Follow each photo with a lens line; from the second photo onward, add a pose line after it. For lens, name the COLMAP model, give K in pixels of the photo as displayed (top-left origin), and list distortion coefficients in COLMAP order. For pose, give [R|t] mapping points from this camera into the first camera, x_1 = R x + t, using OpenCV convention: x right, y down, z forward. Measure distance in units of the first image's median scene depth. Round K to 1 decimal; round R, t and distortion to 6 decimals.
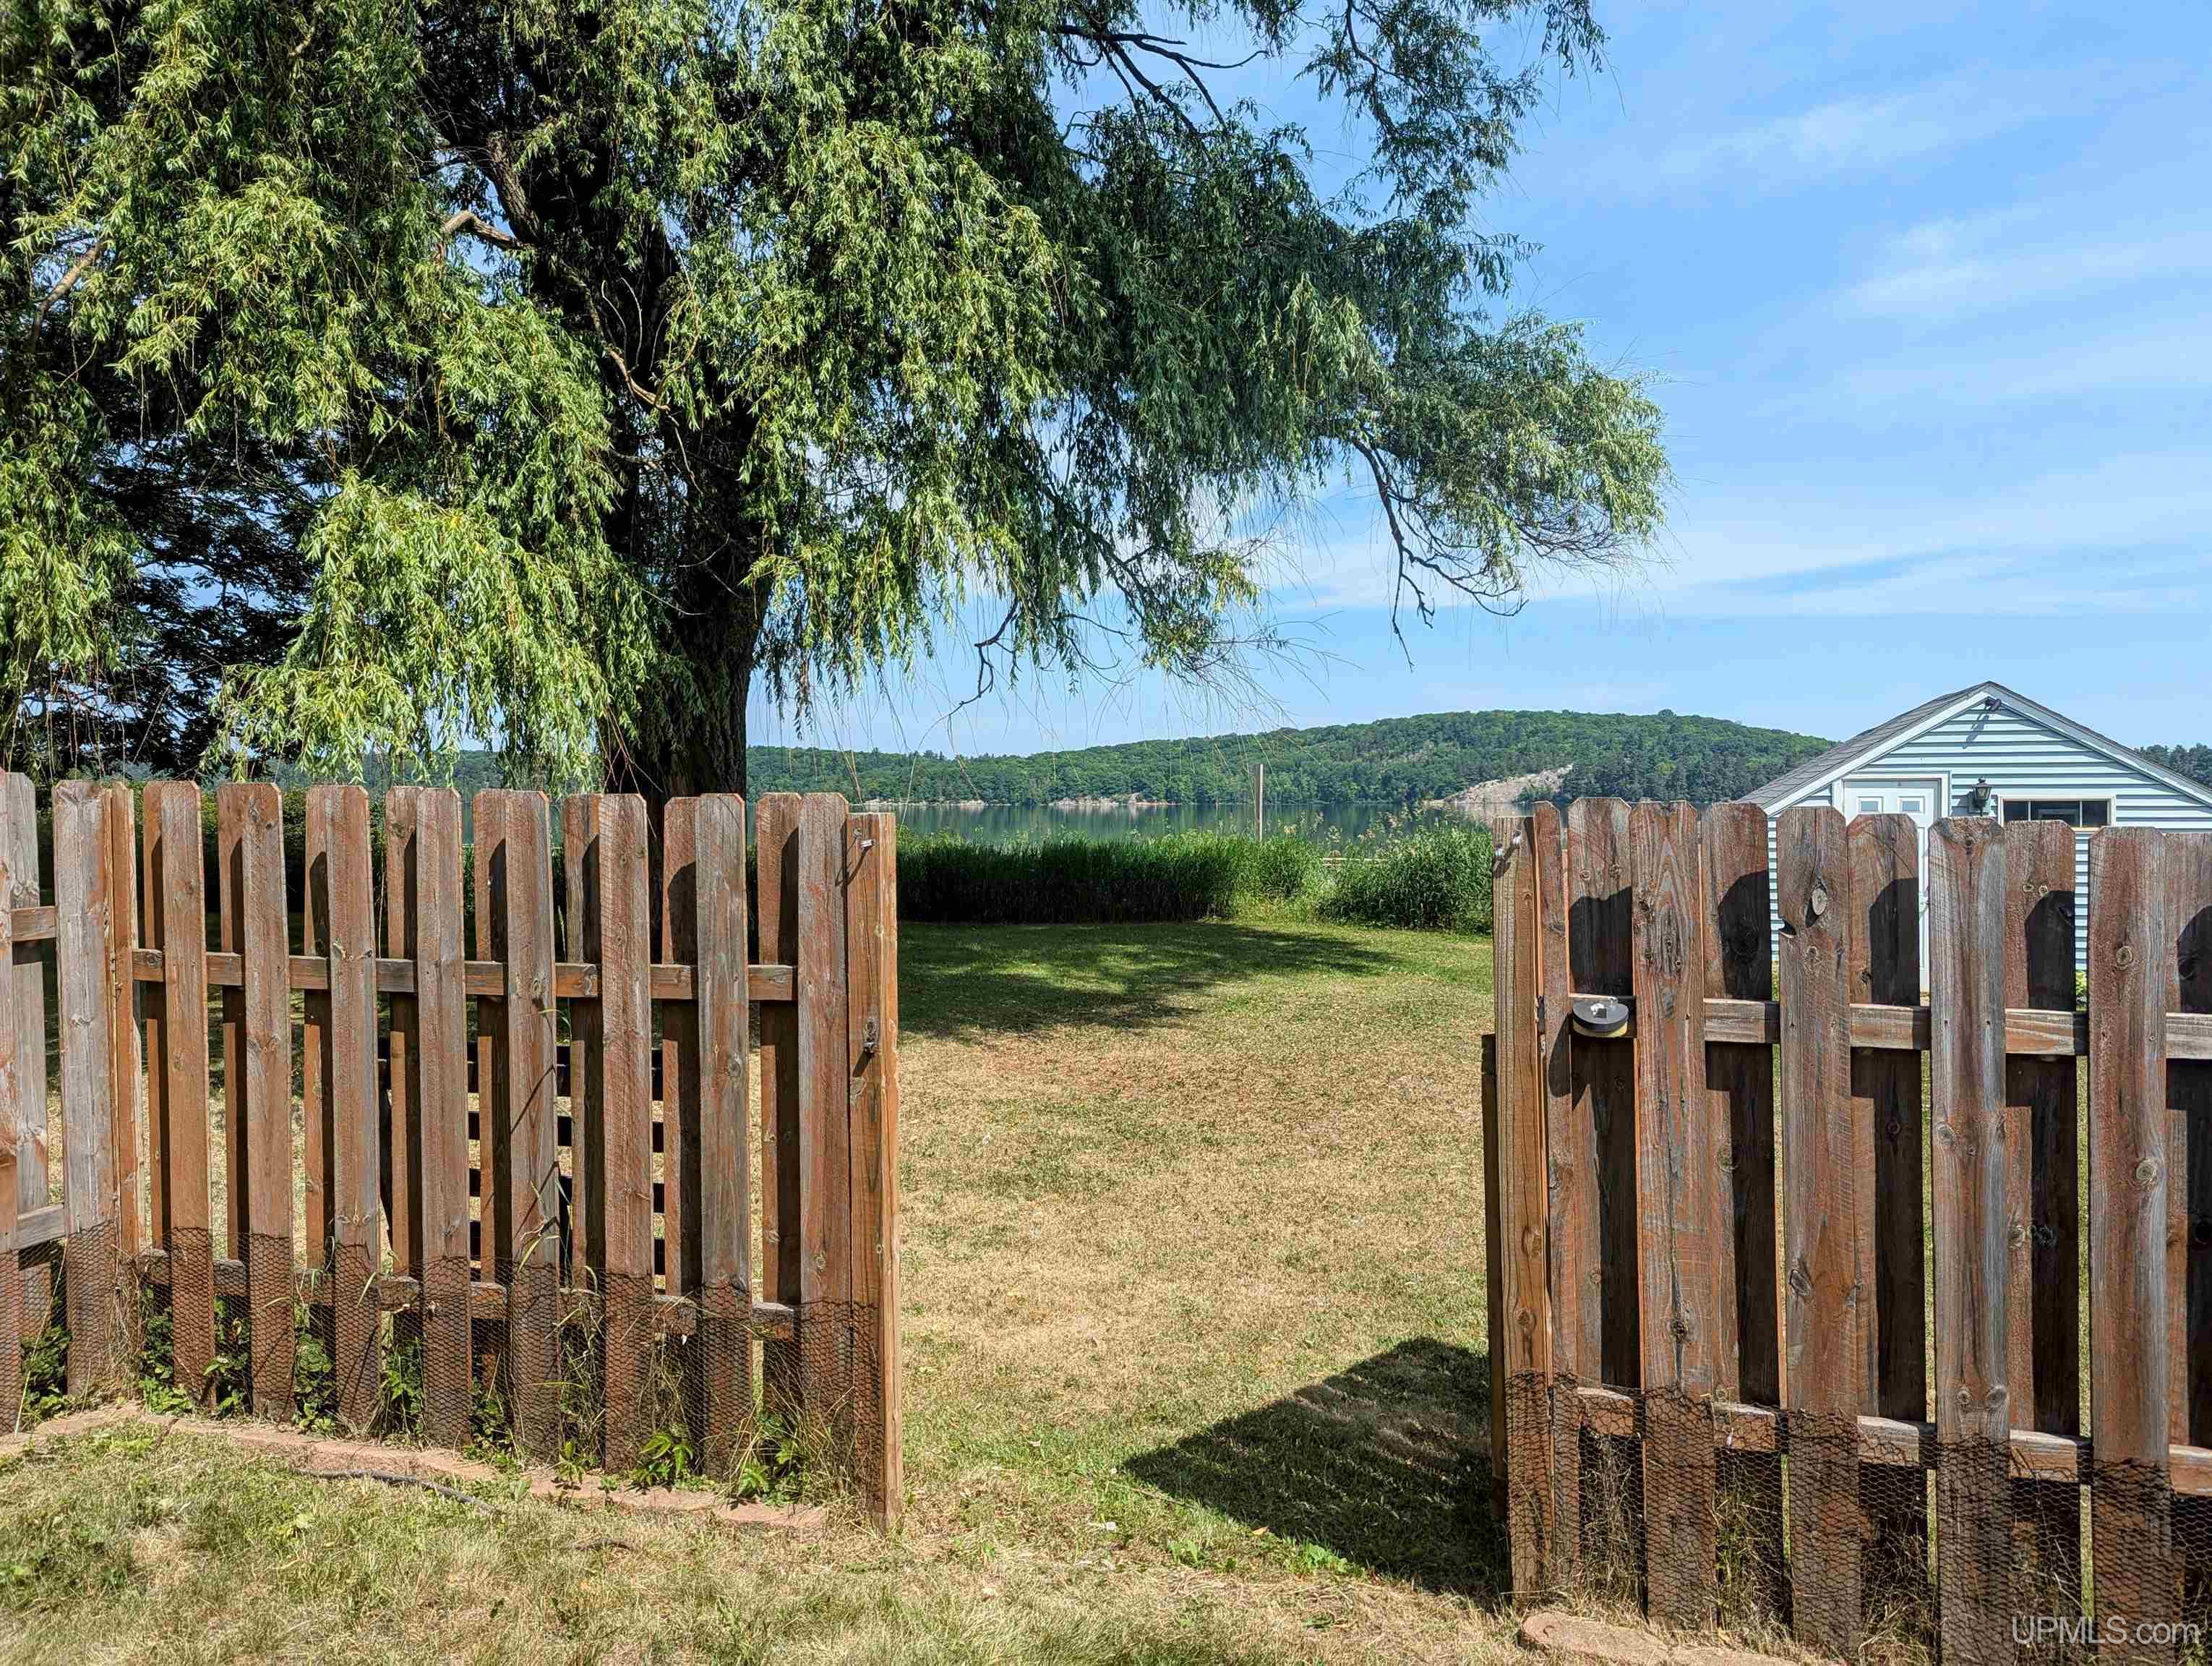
lens RADIAL K [[1566.0, 0, 1136.4], [0, 1566.0, 822.6], [0, 0, 1]] dist [0.032370, -0.033557]
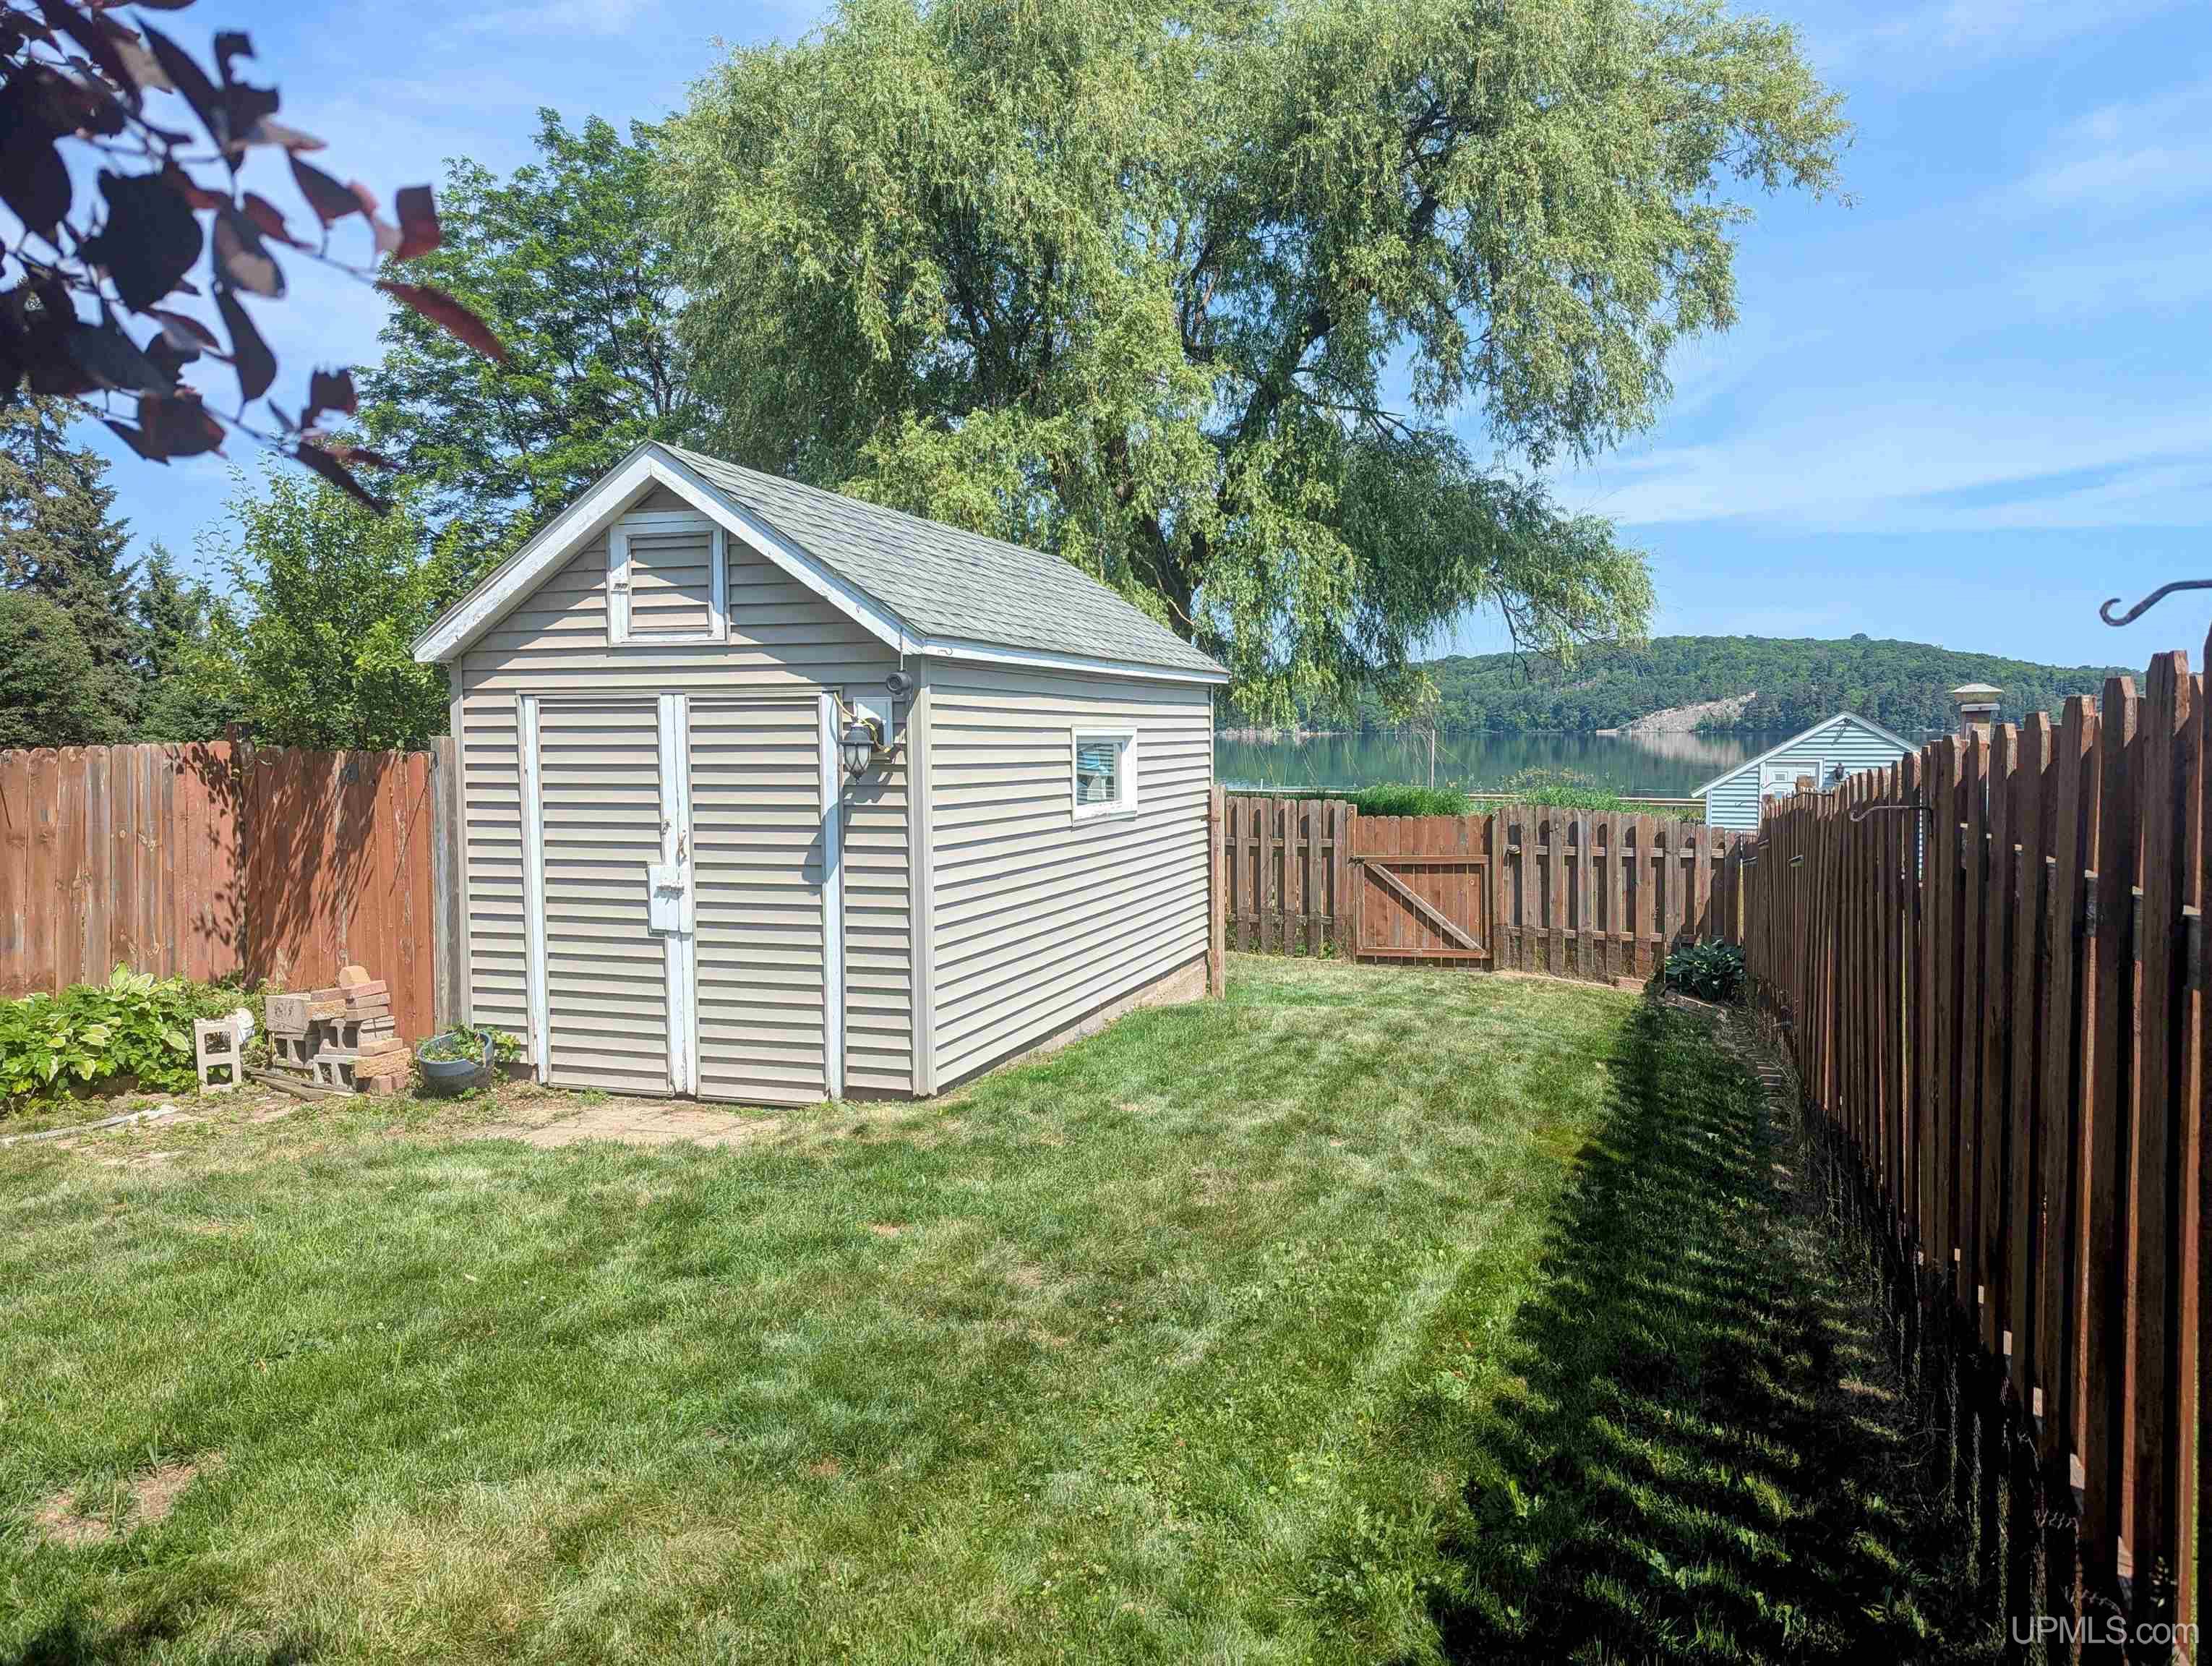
lens RADIAL K [[1566.0, 0, 1099.1], [0, 1566.0, 826.9], [0, 0, 1]] dist [0.032370, -0.033557]
pose [[0.992069, 0.007162, -0.125490, -0.145726], [-0.001054, 0.998814, 0.048673, -0.070978], [0.125690, -0.048155, 0.990900, -1.567727]]
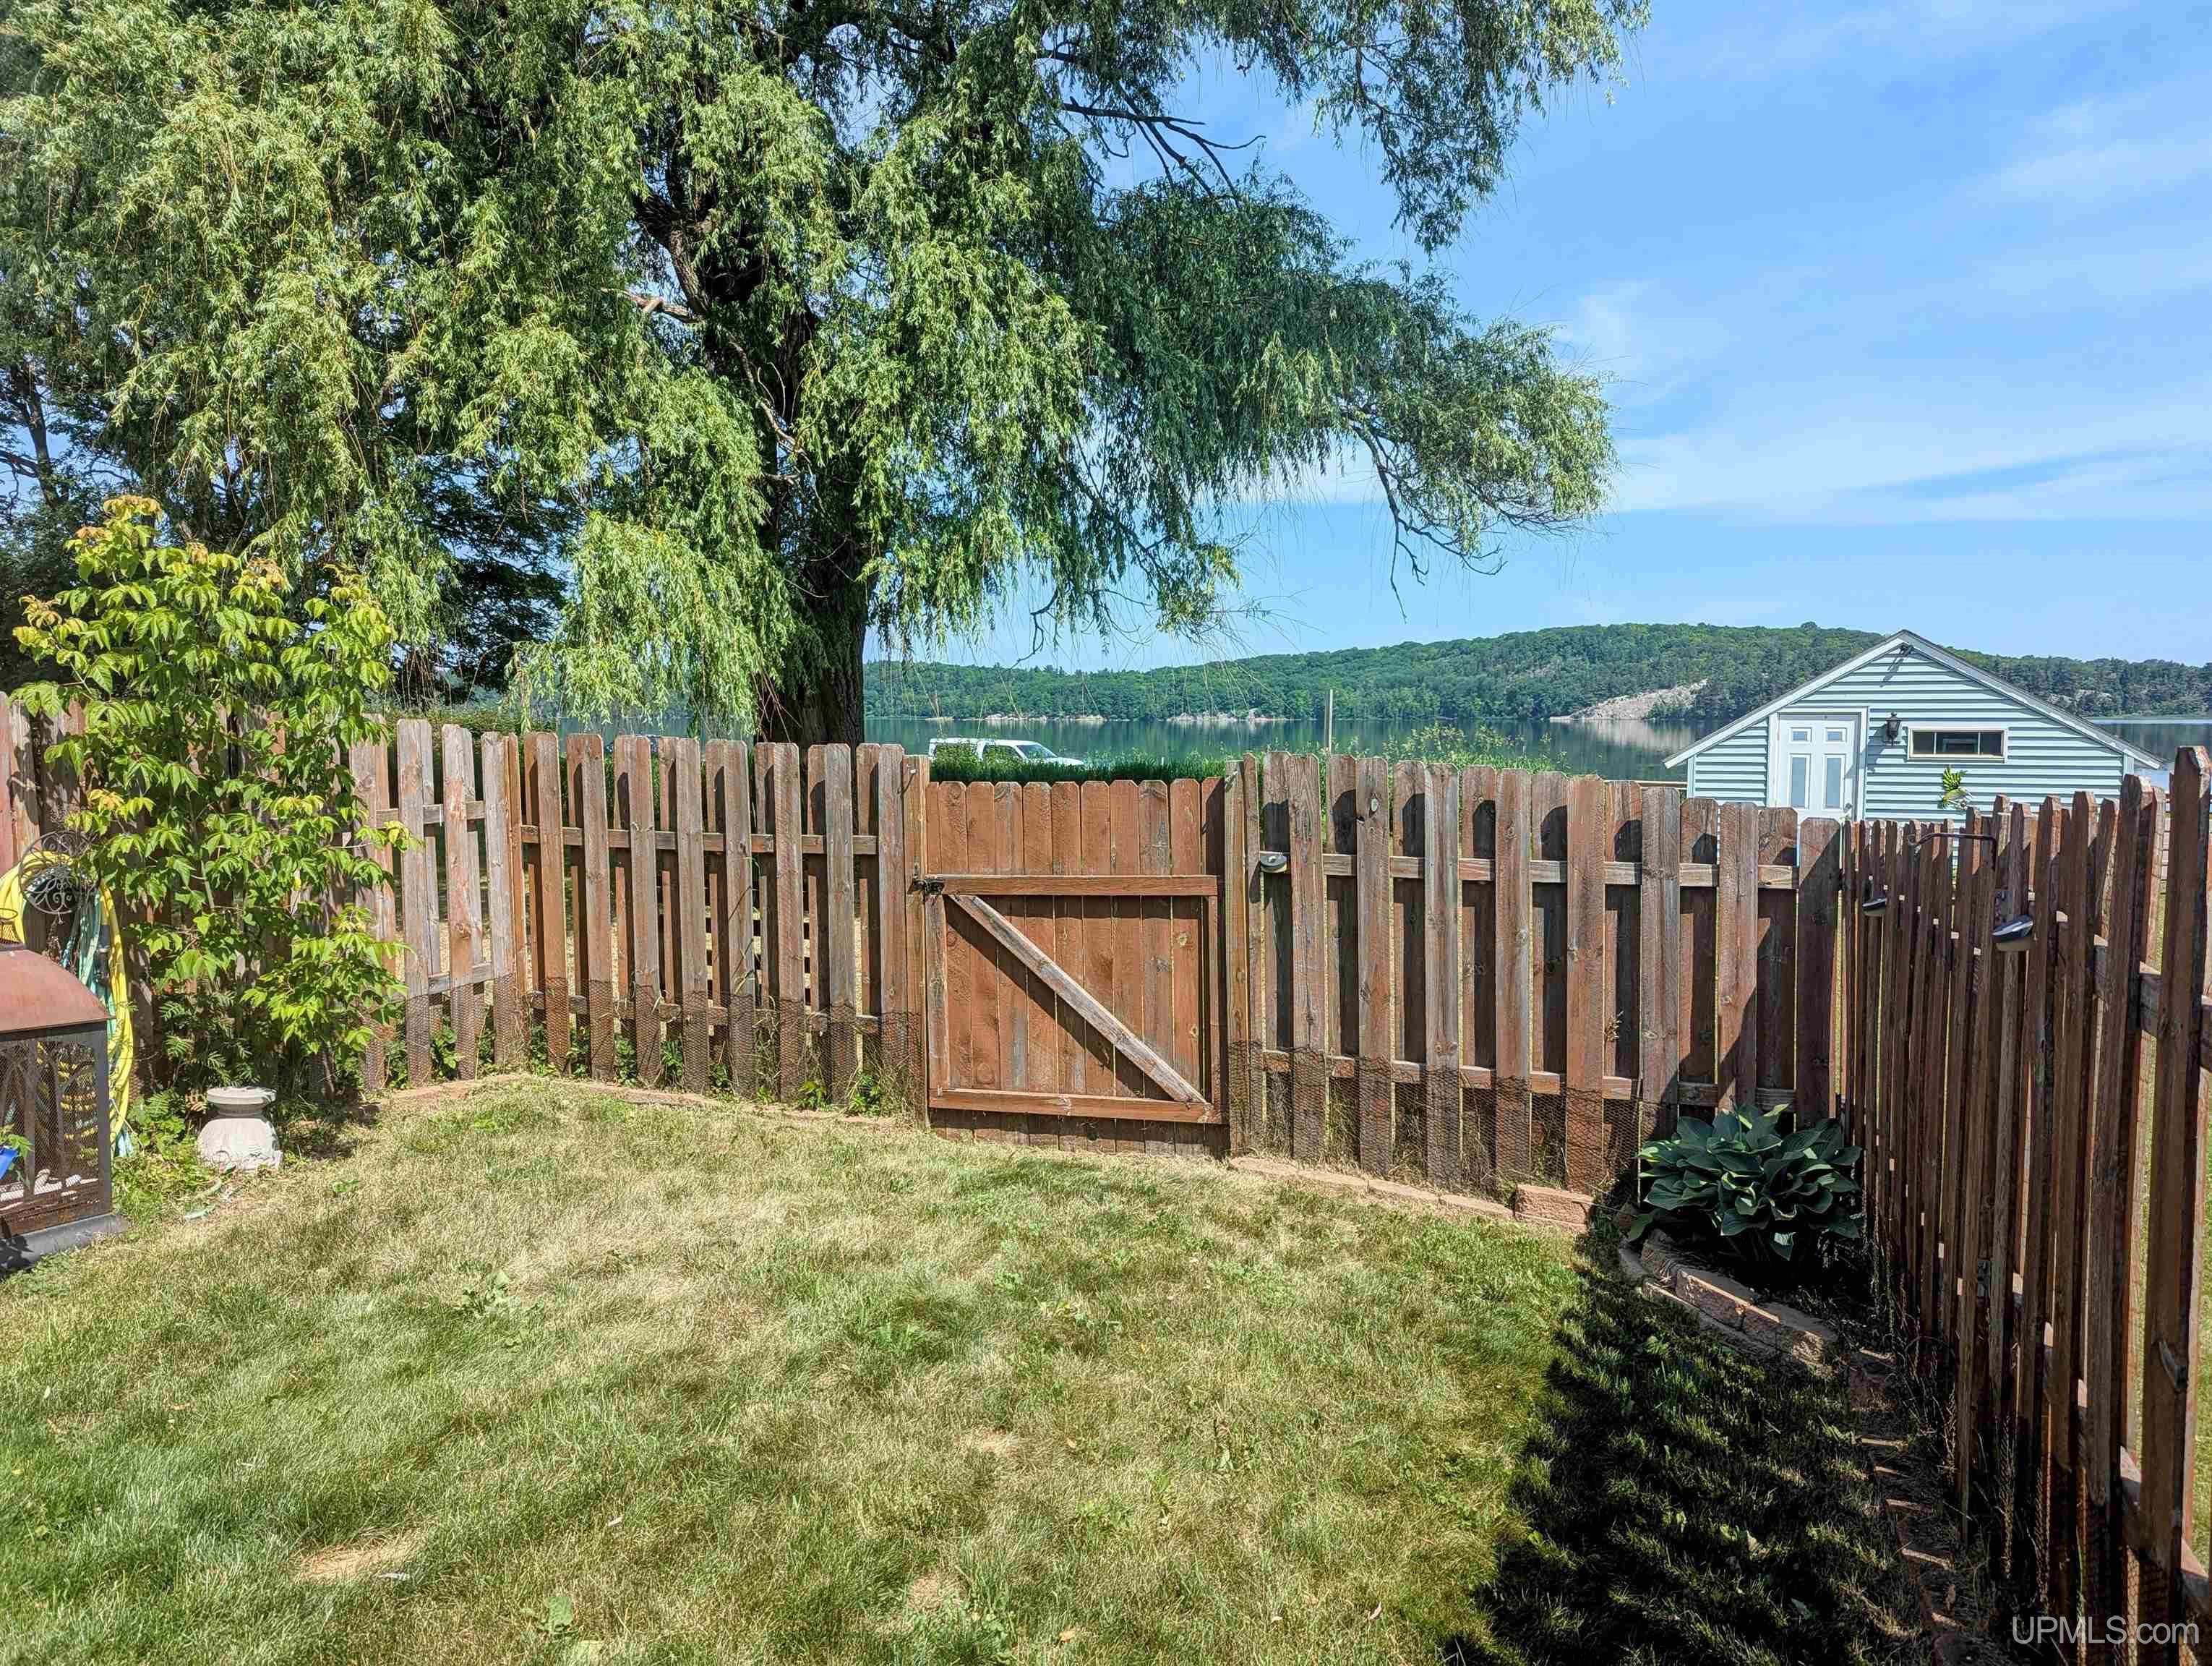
lens RADIAL K [[1566.0, 0, 1118.4], [0, 1566.0, 827.1], [0, 0, 1]] dist [0.032370, -0.033557]
pose [[0.996126, 0.009393, -0.087432, 0.107804], [-0.004387, 0.998349, 0.057271, -0.012838], [0.087825, -0.056665, 0.994523, -0.386948]]
